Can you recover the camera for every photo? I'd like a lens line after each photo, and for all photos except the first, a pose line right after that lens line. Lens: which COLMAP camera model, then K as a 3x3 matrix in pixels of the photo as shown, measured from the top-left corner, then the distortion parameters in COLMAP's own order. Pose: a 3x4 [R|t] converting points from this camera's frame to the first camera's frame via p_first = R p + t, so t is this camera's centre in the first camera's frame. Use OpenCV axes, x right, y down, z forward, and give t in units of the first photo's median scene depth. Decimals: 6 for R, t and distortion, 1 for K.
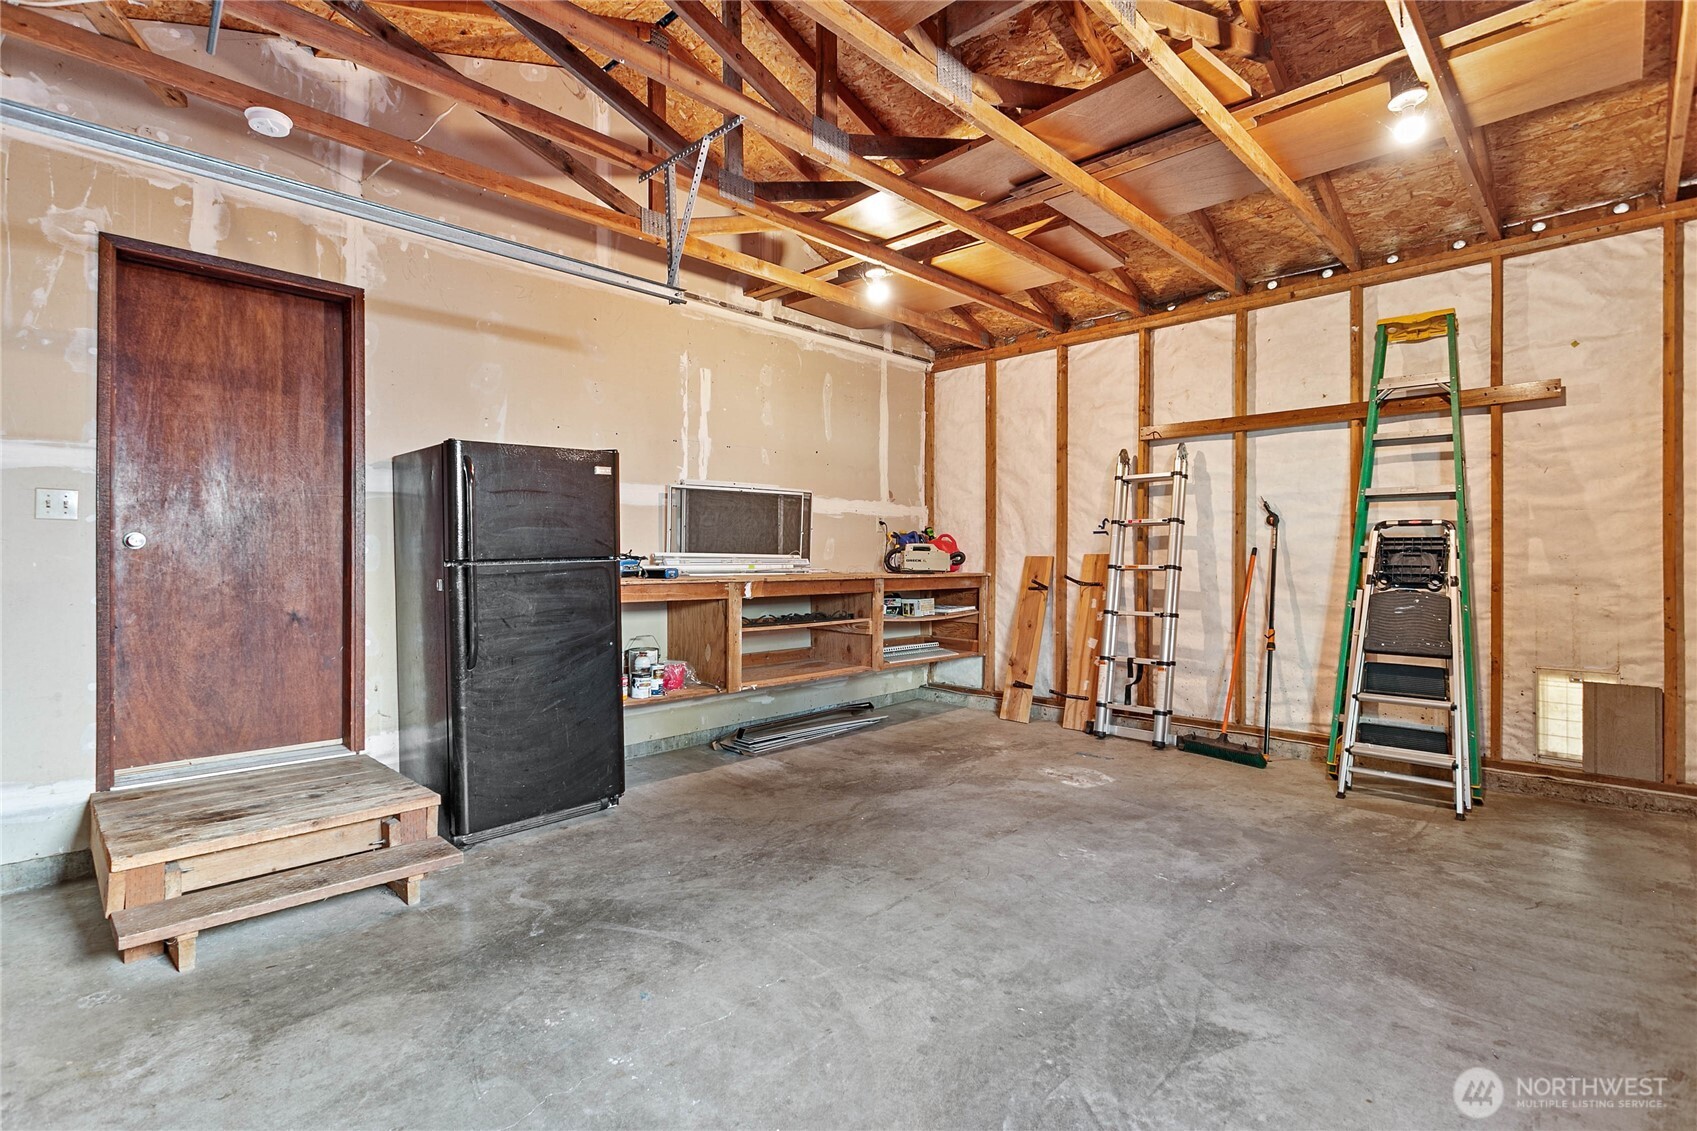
lens RADIAL K [[803.9, 0, 842.3], [0, 803.9, 574.2], [0, 0, 1]] dist [0.001635, 0.001175]
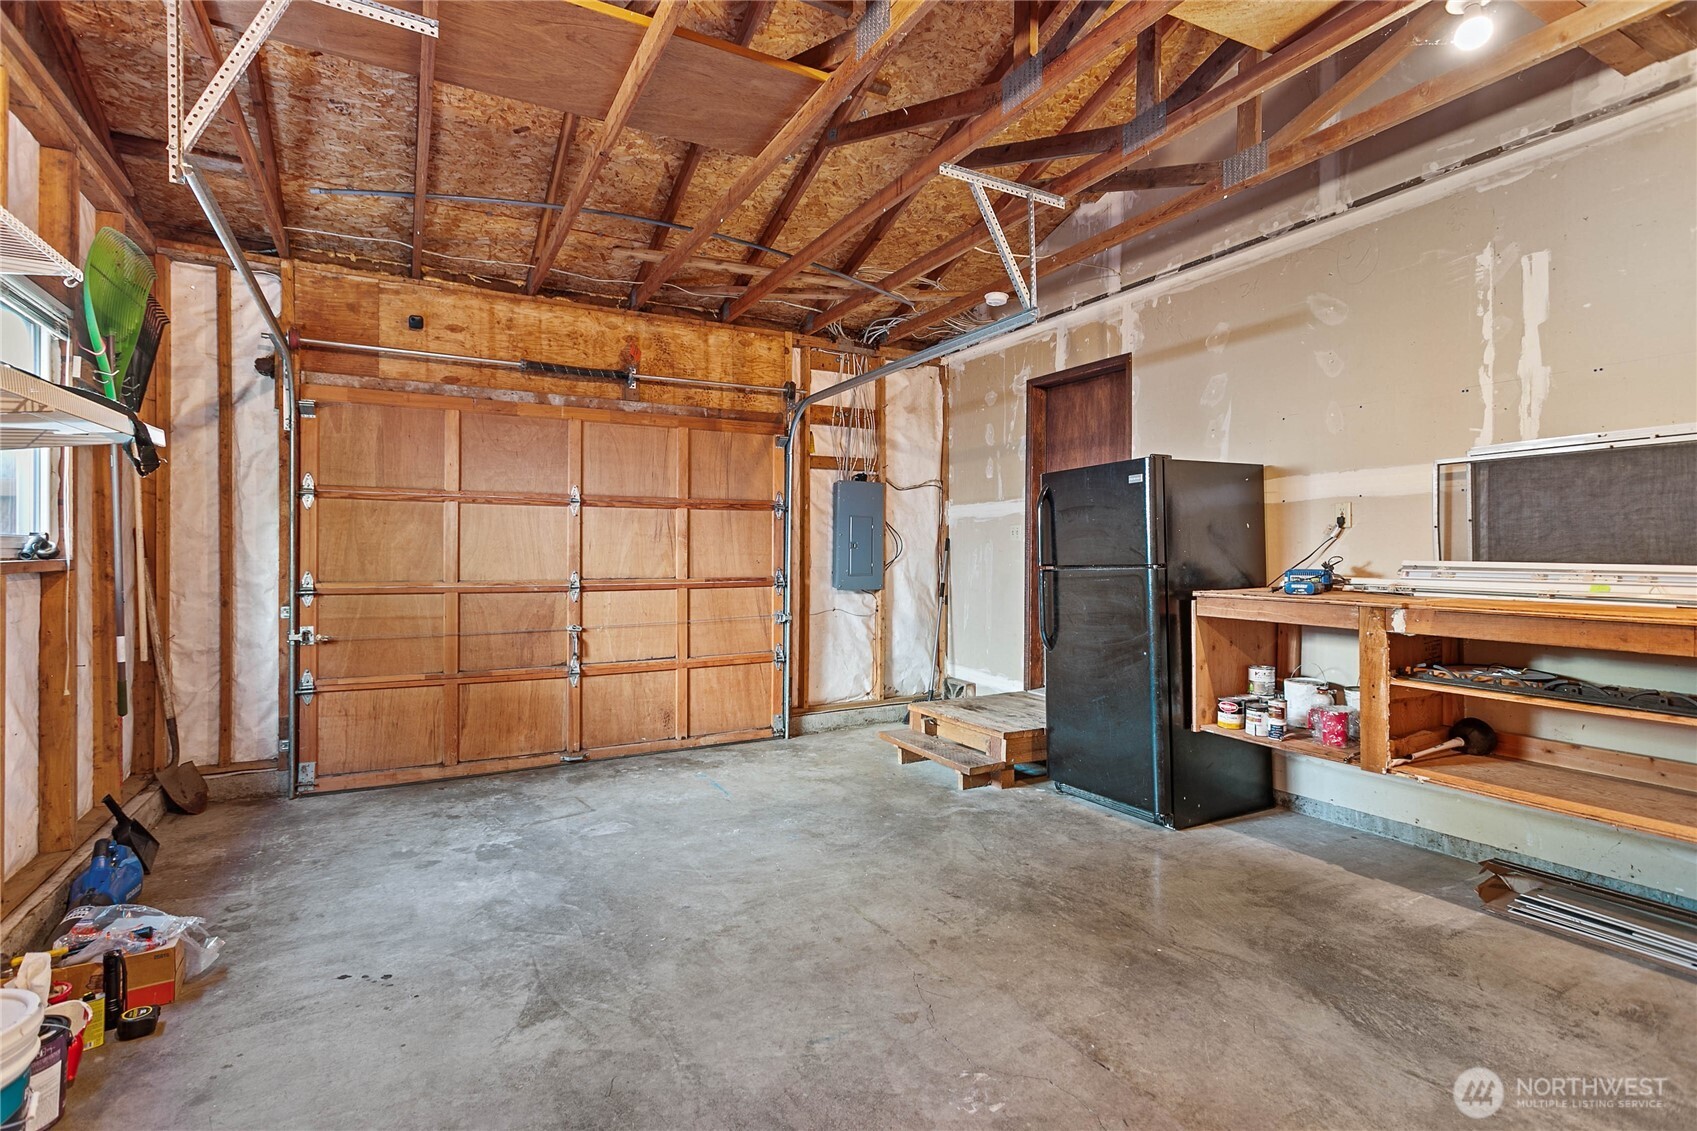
lens RADIAL K [[803.9, 0, 842.3], [0, 803.9, 574.2], [0, 0, 1]] dist [0.001635, 0.001175]
pose [[-0.294847, 0.025097, -0.955215, 0.882426], [-0.022035, 0.999211, 0.033054, -0.040608], [0.955290, 0.030794, -0.294061, 1.091029]]
